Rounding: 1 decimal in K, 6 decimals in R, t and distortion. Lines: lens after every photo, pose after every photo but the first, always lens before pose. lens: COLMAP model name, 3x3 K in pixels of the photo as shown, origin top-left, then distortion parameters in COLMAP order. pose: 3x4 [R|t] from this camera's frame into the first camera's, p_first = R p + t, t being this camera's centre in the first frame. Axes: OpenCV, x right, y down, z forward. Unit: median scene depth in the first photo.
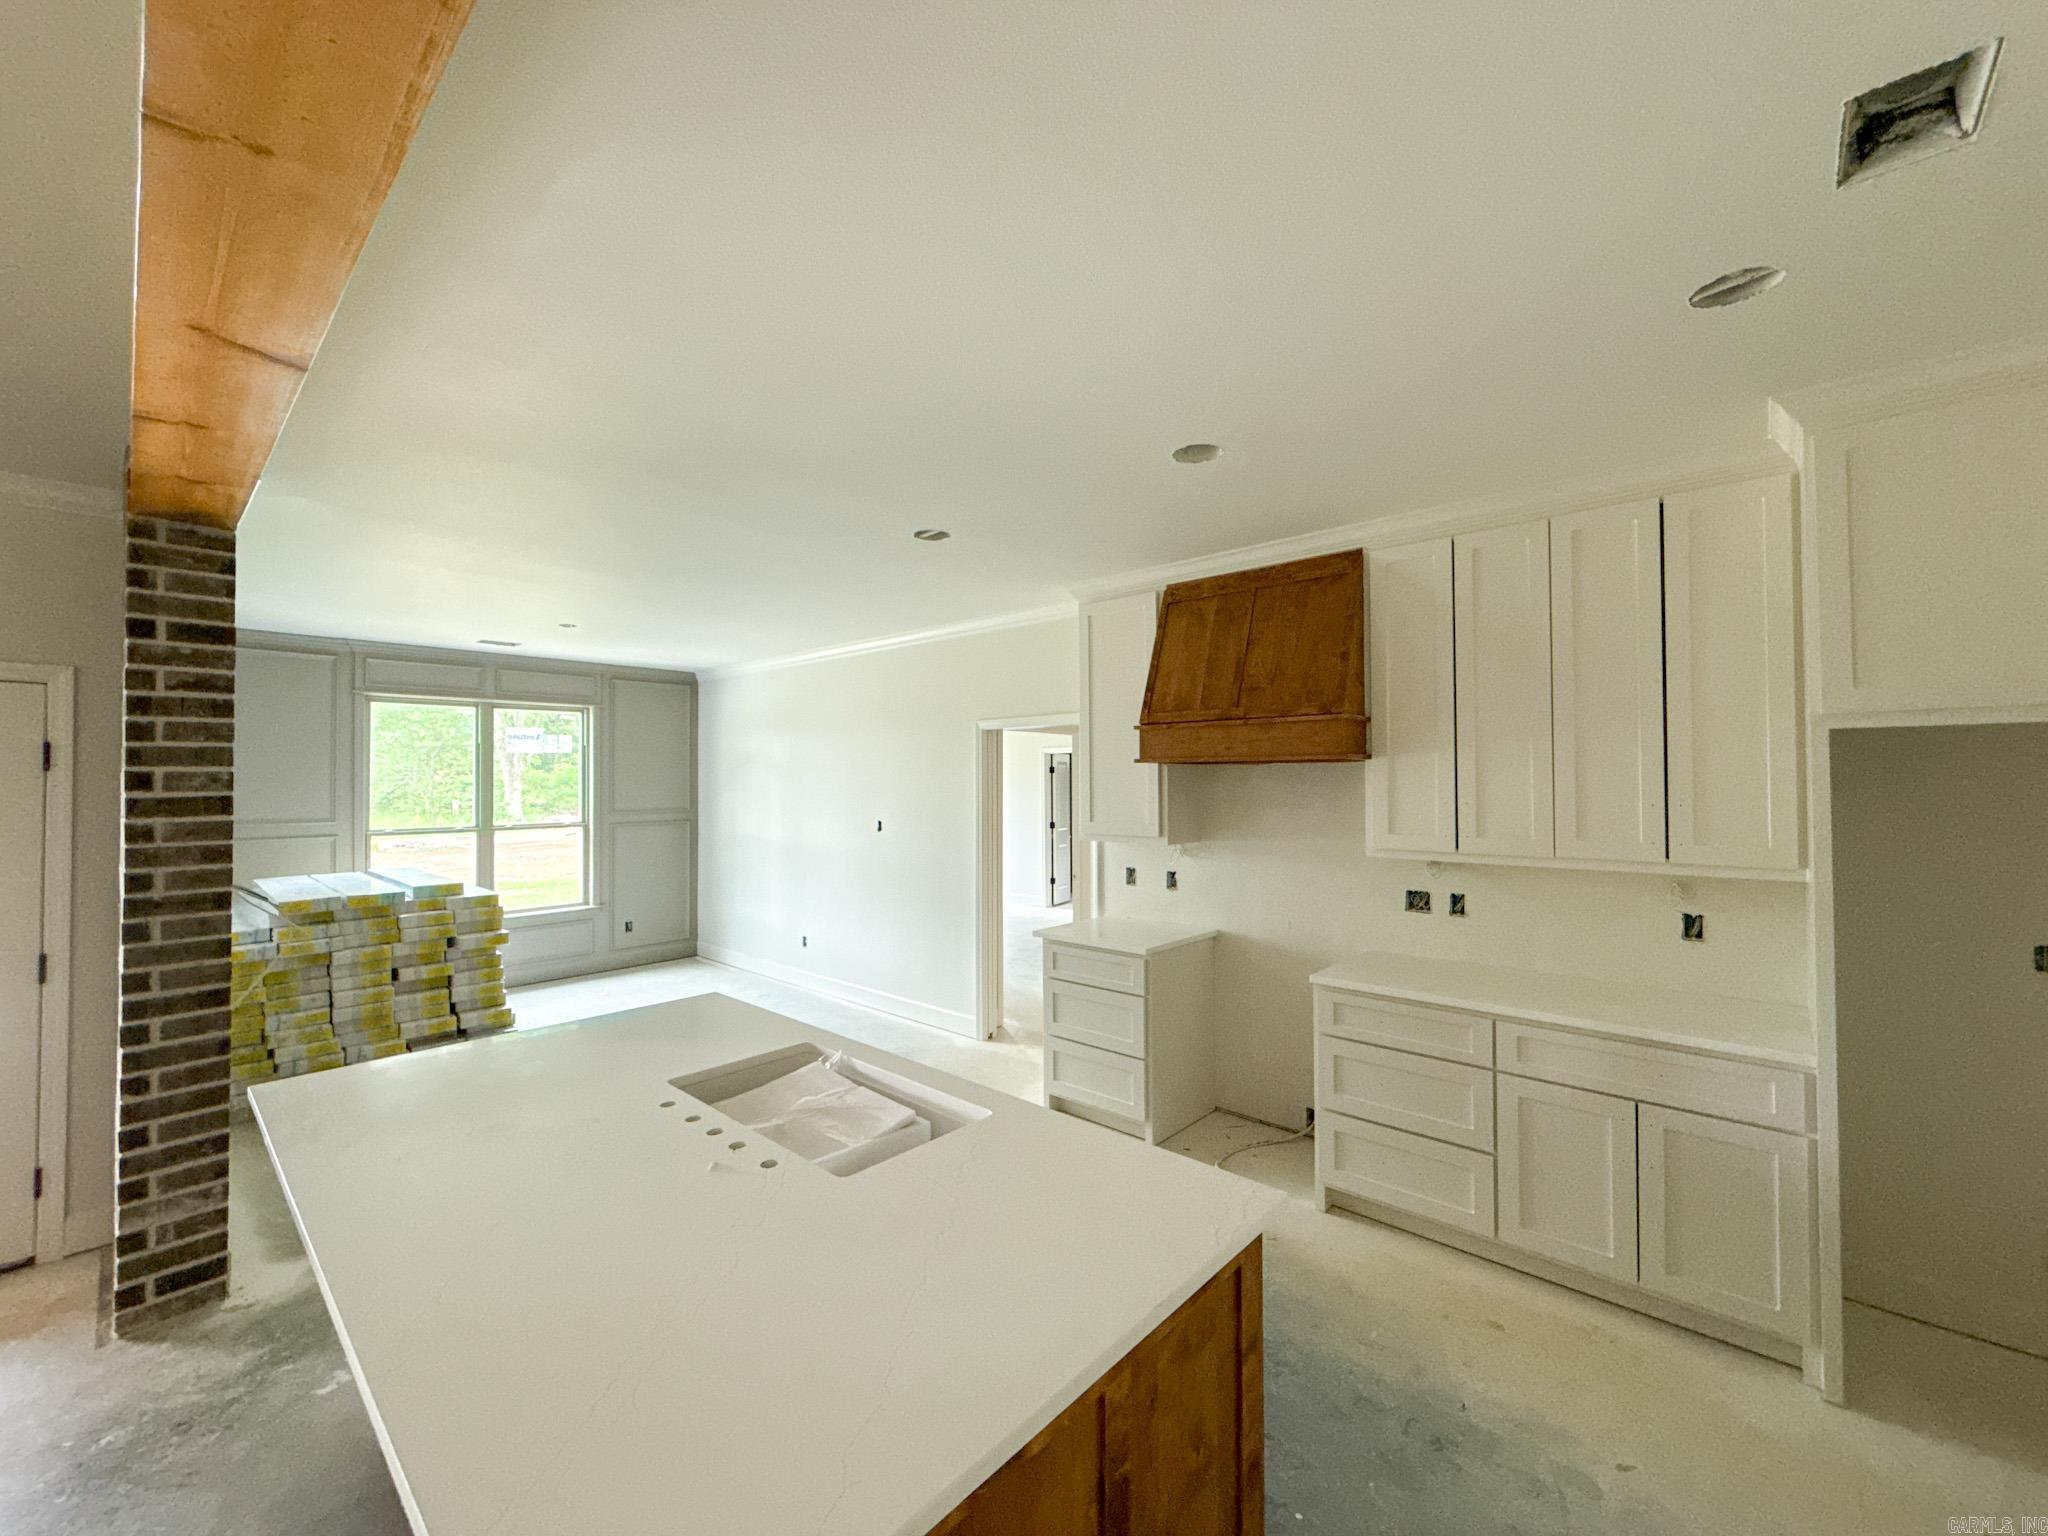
lens RADIAL K [[817.4, 0, 1022.2], [0, 817.4, 771.6], [0, 0, 1]] dist [-0.000117, 0.000693]
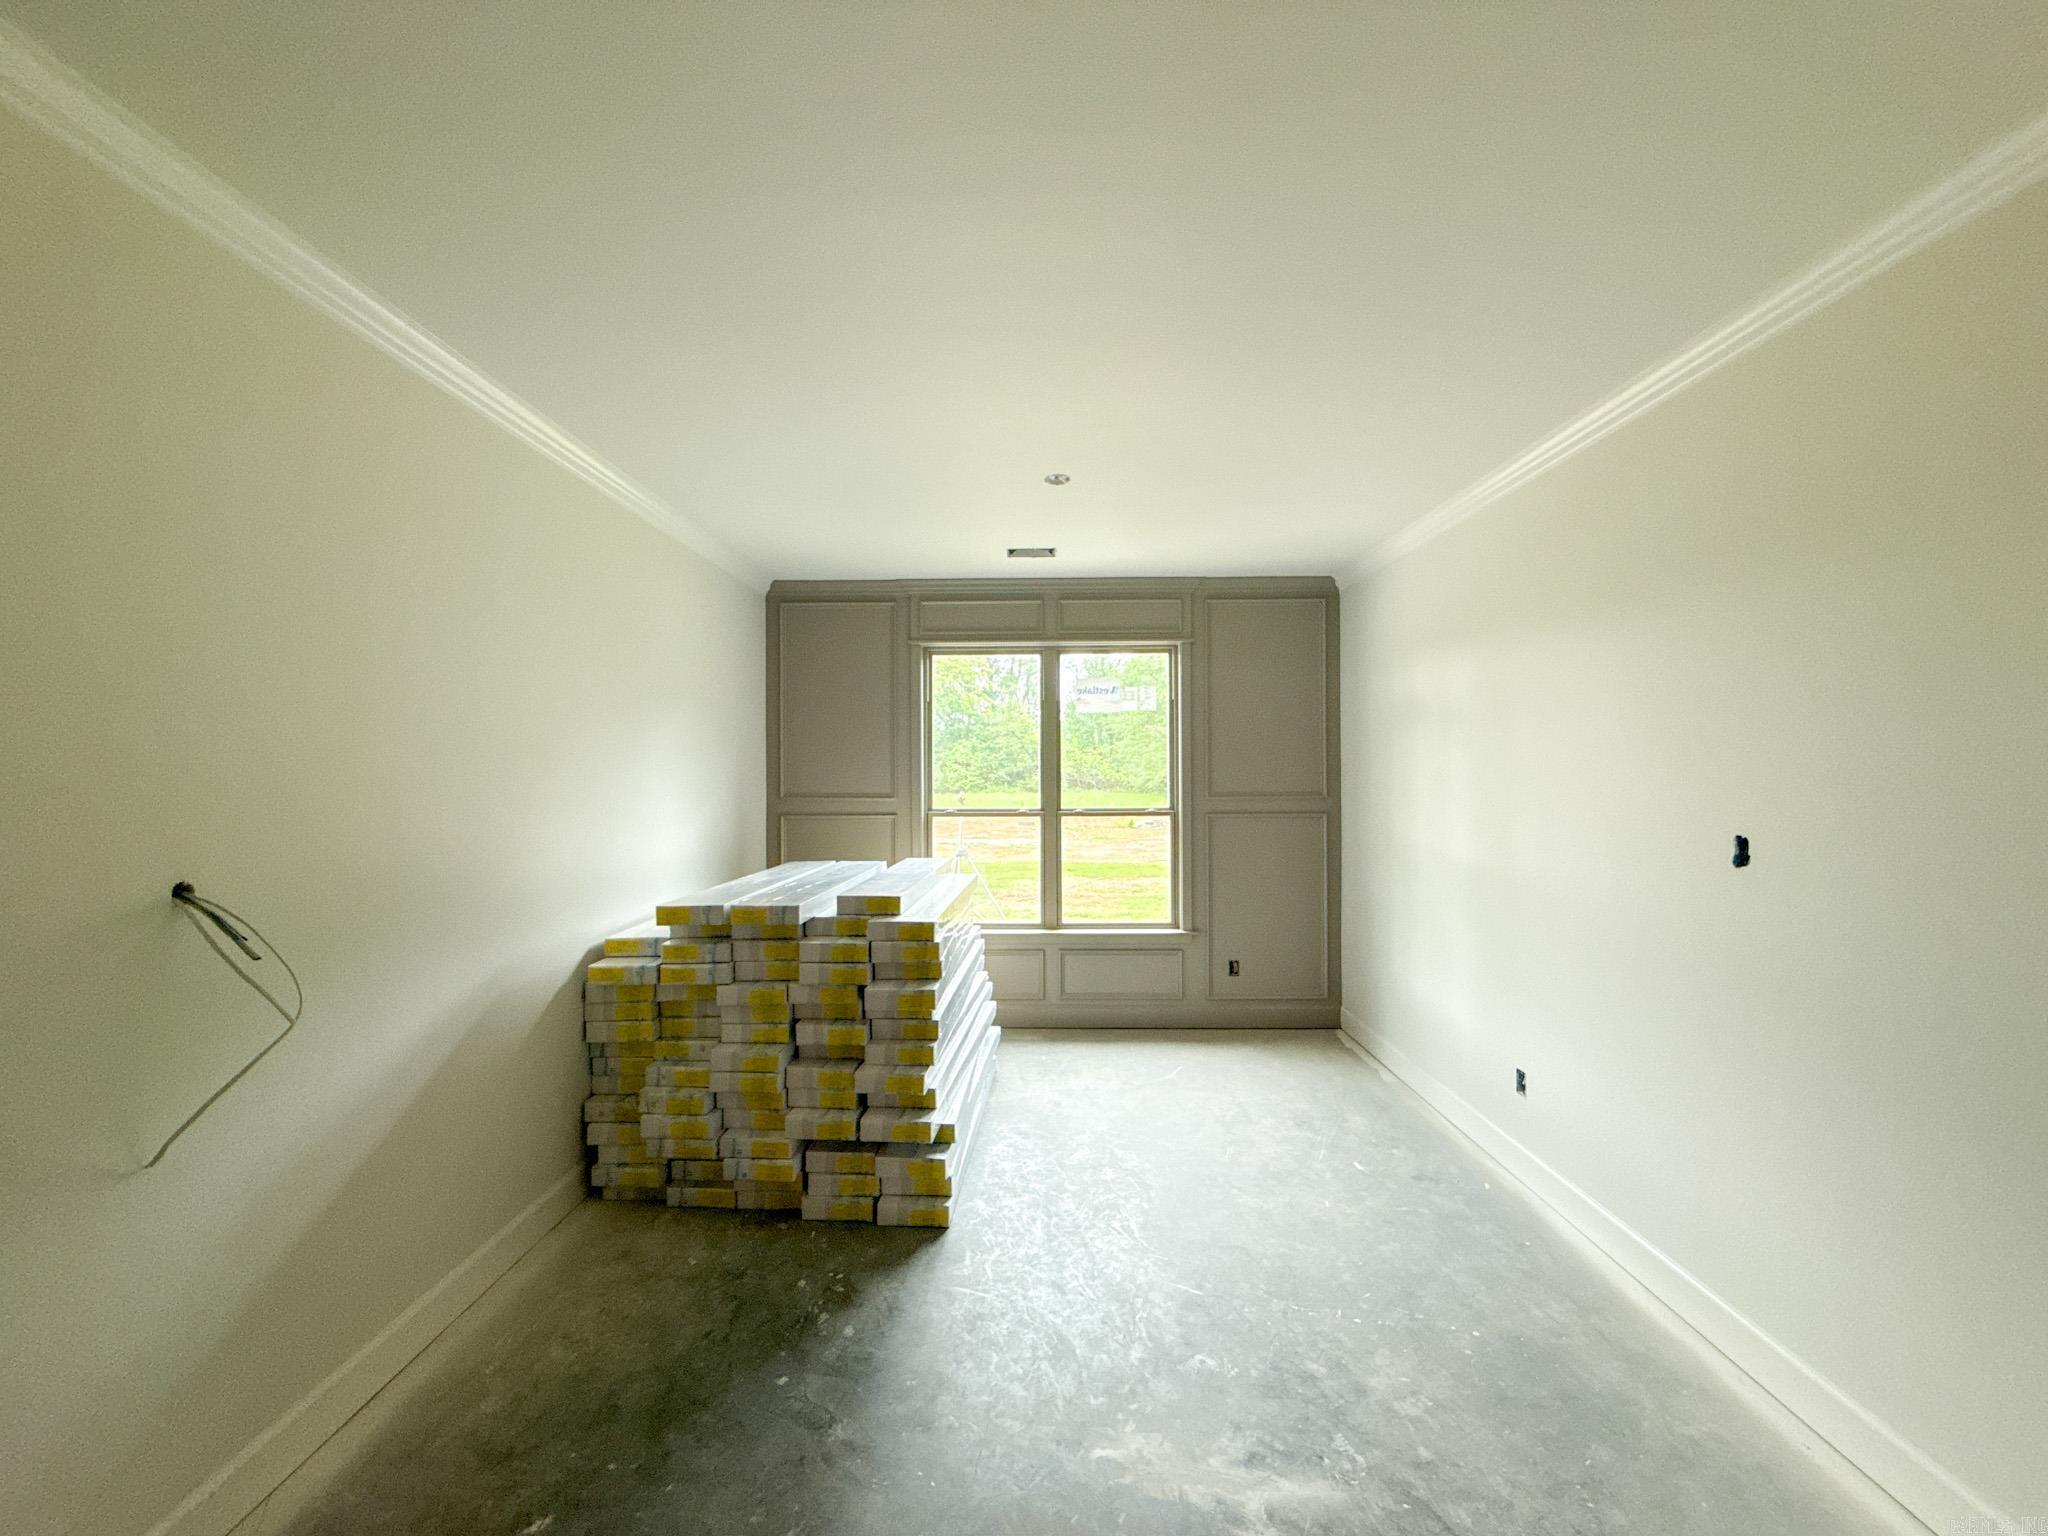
lens RADIAL K [[817.4, 0, 1022.3], [0, 817.4, 763.5], [0, 0, 1]] dist [-0.000117, 0.000693]
pose [[0.658335, -0.004865, -0.752709, -0.179113], [0.007860, 0.999969, 0.000411, 0.041313], [0.752684, -0.006187, 0.658353, 0.845898]]
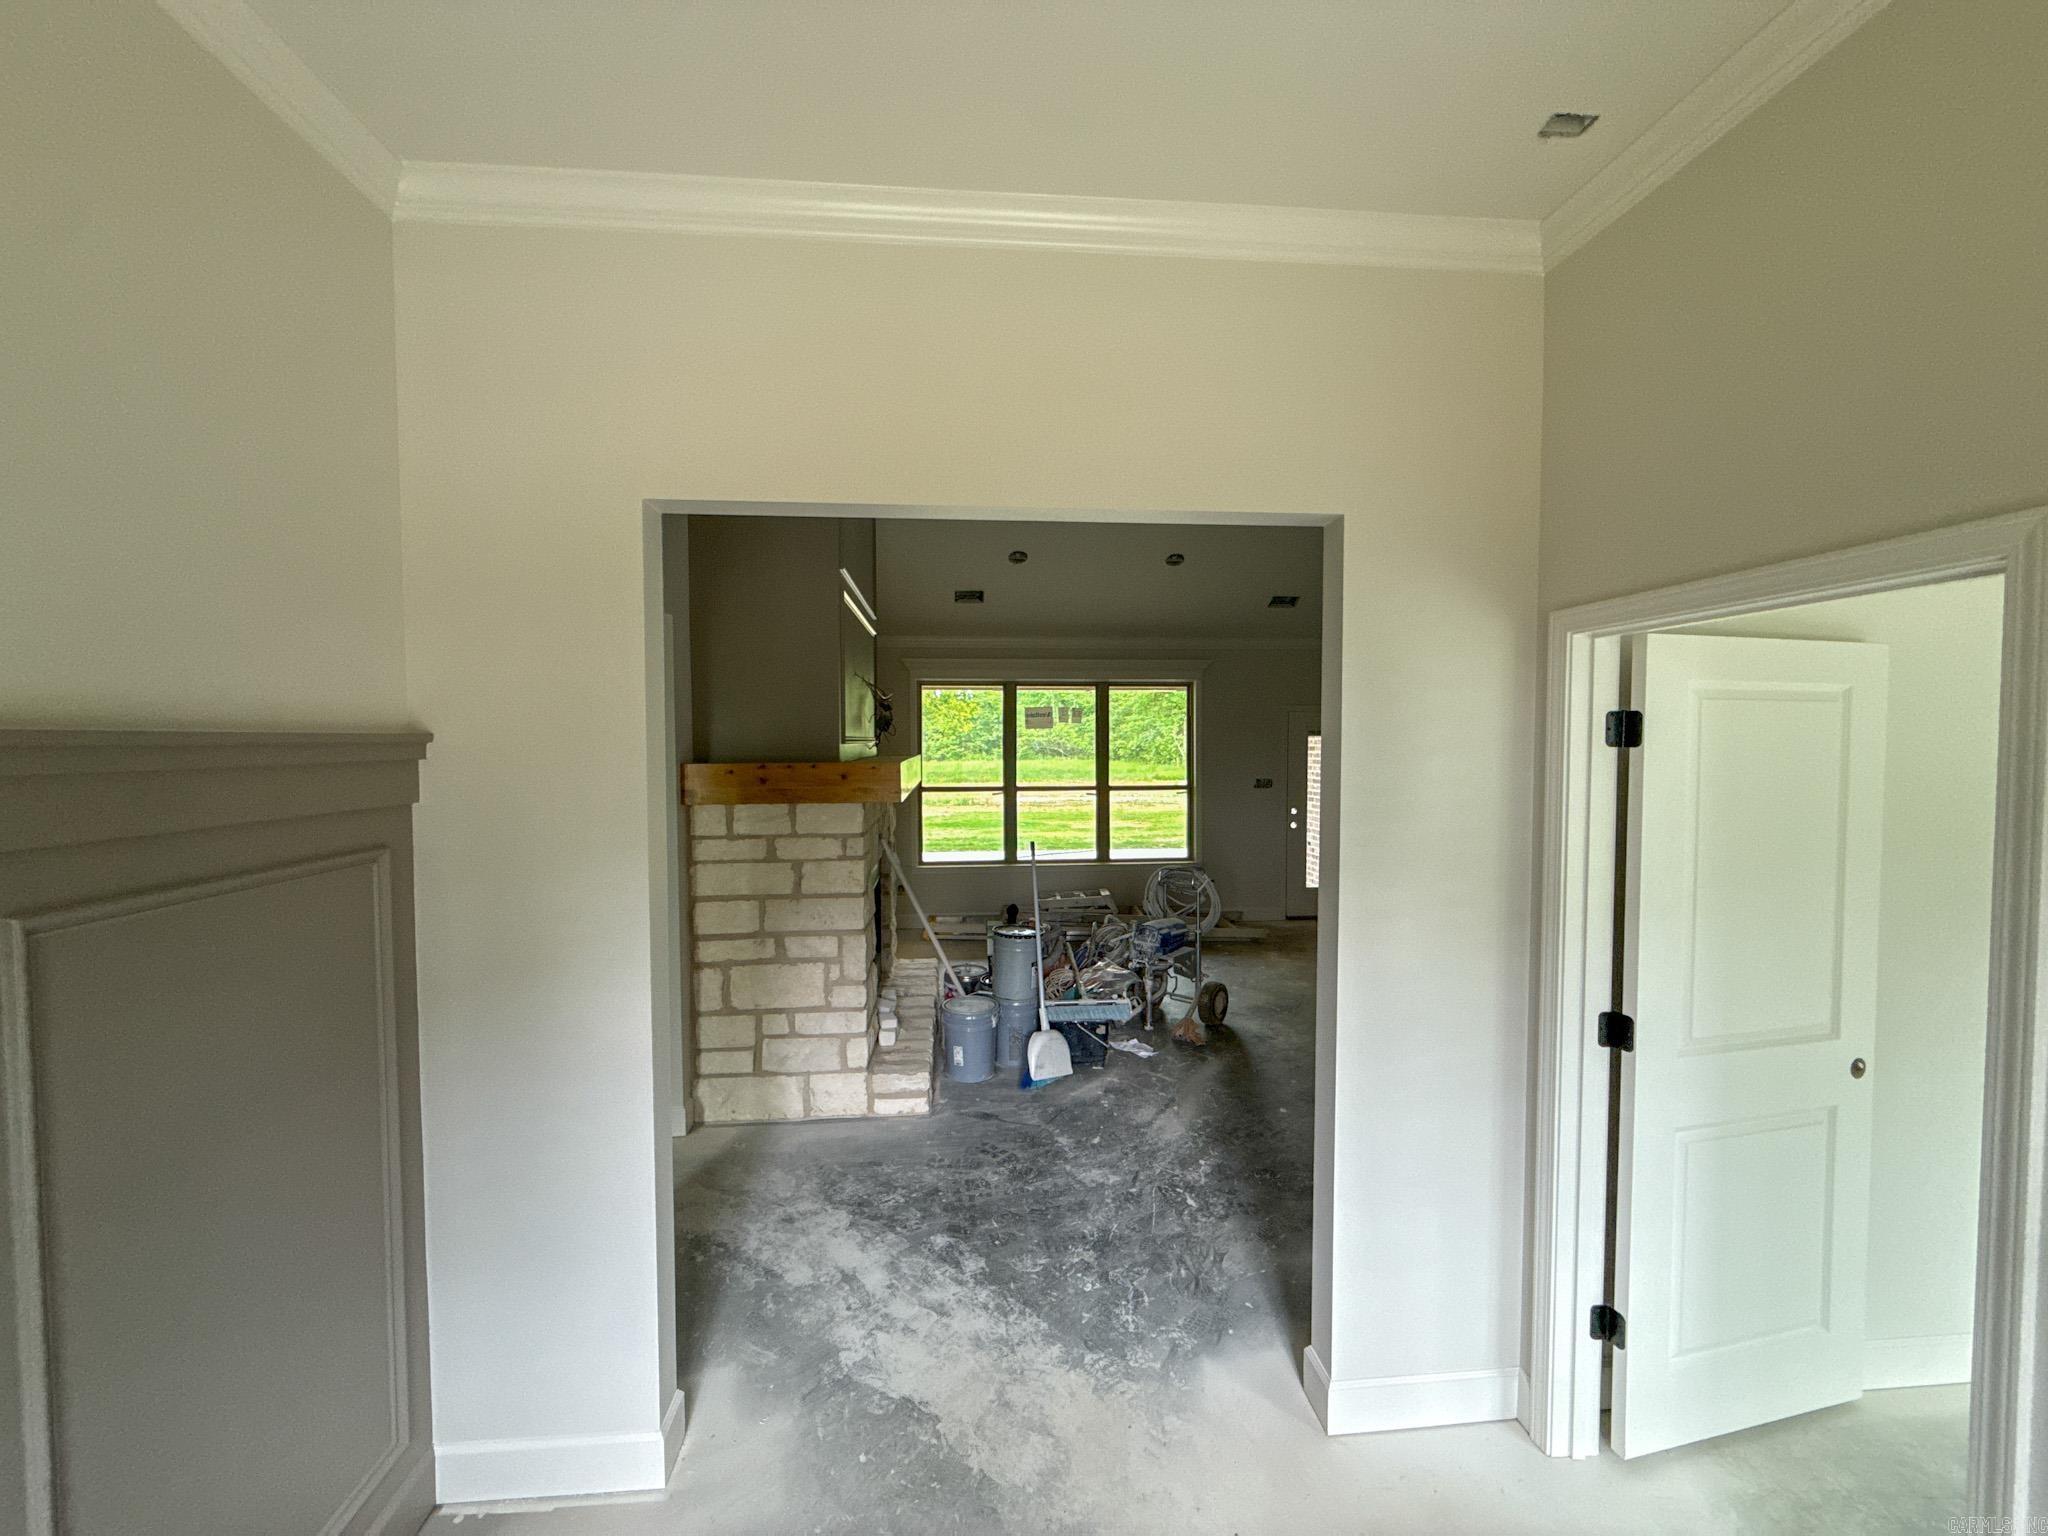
lens RADIAL K [[817.4, 0, 1022.0], [0, 817.4, 768.7], [0, 0, 1]] dist [-0.000117, 0.000693]
pose [[0.734283, 0.028214, -0.678256, -0.147029], [0.005979, 0.998828, 0.048022, -0.043537], [0.678817, -0.039317, 0.733254, -1.422548]]
